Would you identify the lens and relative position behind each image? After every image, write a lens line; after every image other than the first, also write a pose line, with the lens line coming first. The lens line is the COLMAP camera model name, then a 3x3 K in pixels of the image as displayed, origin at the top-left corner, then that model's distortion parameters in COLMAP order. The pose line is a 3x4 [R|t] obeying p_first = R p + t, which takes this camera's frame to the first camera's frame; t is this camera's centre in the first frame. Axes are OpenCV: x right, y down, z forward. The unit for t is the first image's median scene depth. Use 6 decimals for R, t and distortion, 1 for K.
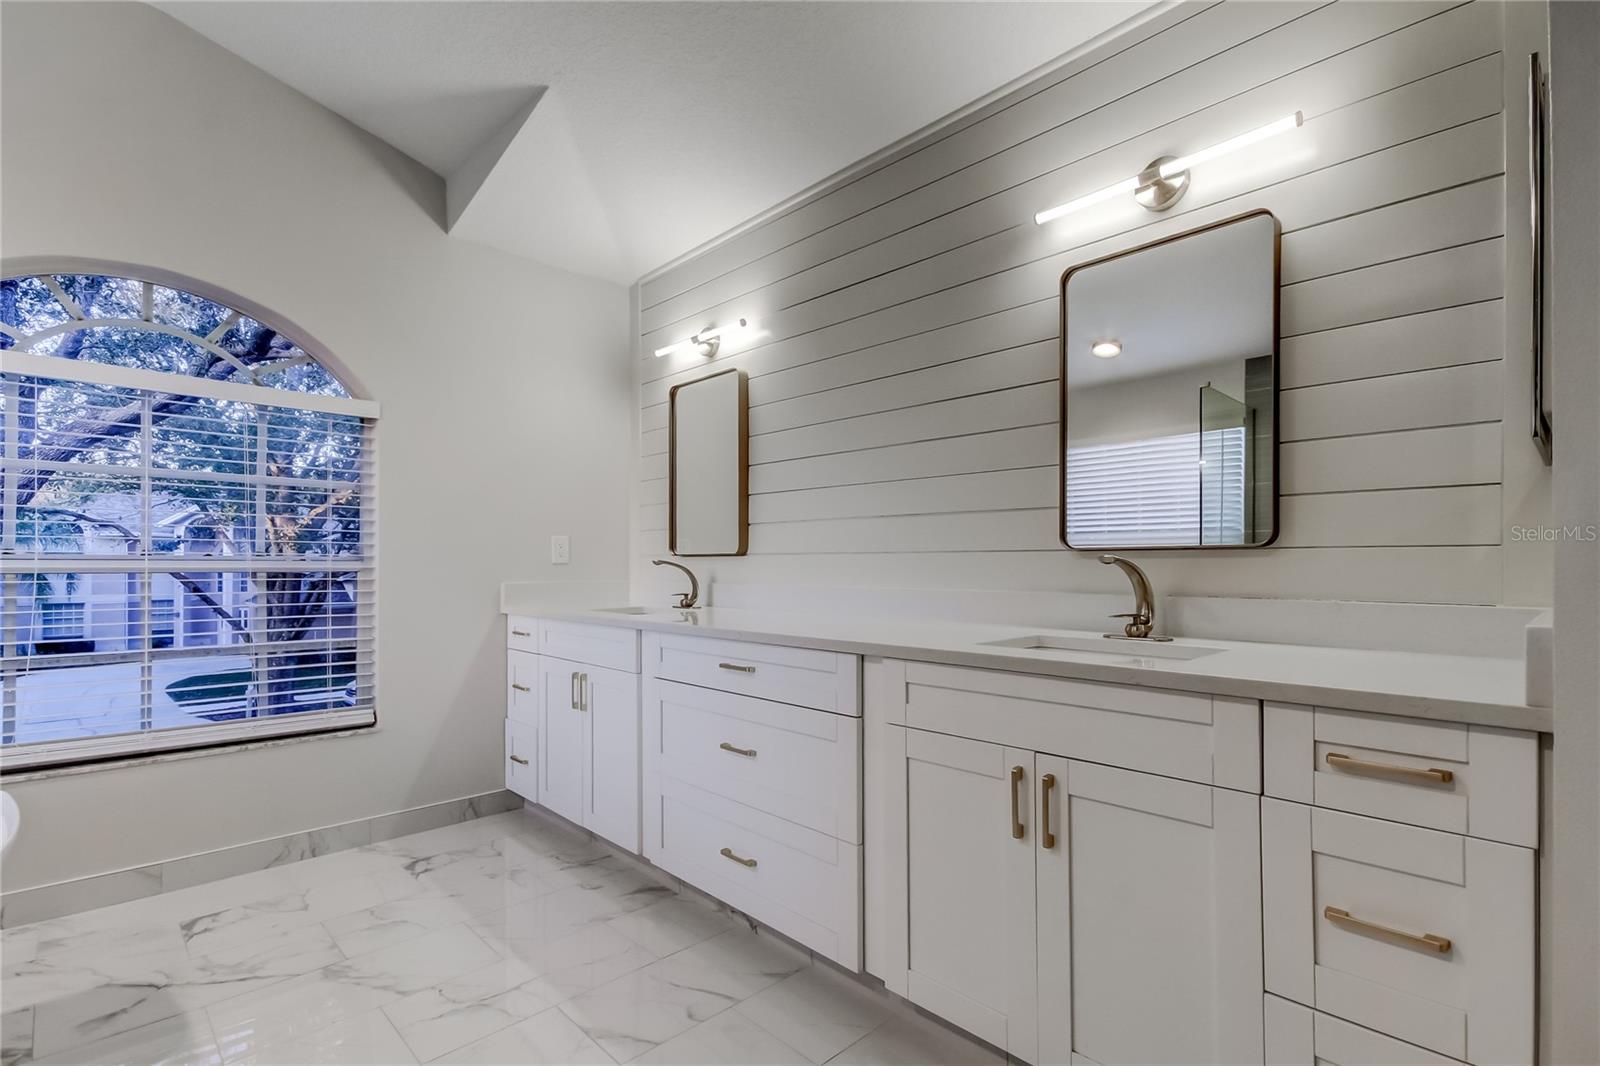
lens RADIAL K [[742.1, 0, 814.0], [0, 742.1, 568.0], [0, 0, 1]] dist [0.018545, -0.004322]
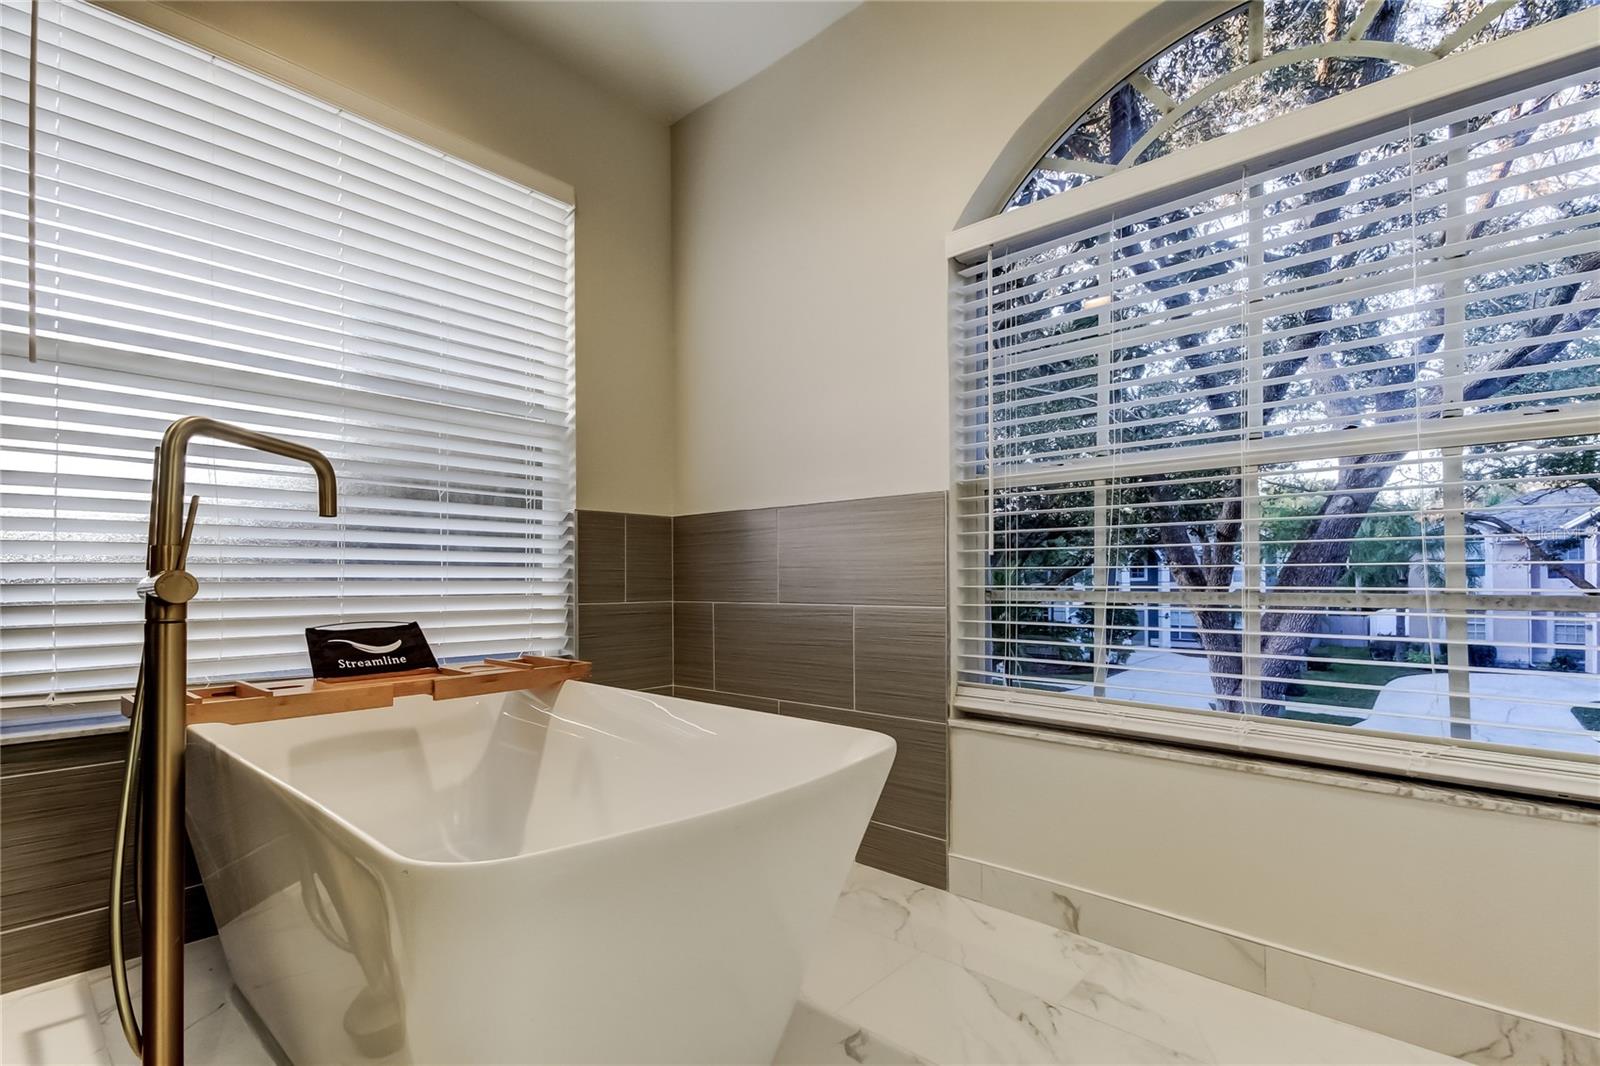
lens RADIAL K [[742.1, 0, 789.7], [0, 742.1, 572.2], [0, 0, 1]] dist [0.018545, -0.004322]
pose [[0.041958, -0.012303, -0.999044, -0.251221], [0.000683, 0.999924, -0.012285, 0.091689], [0.999119, -0.000167, 0.041963, 0.524248]]
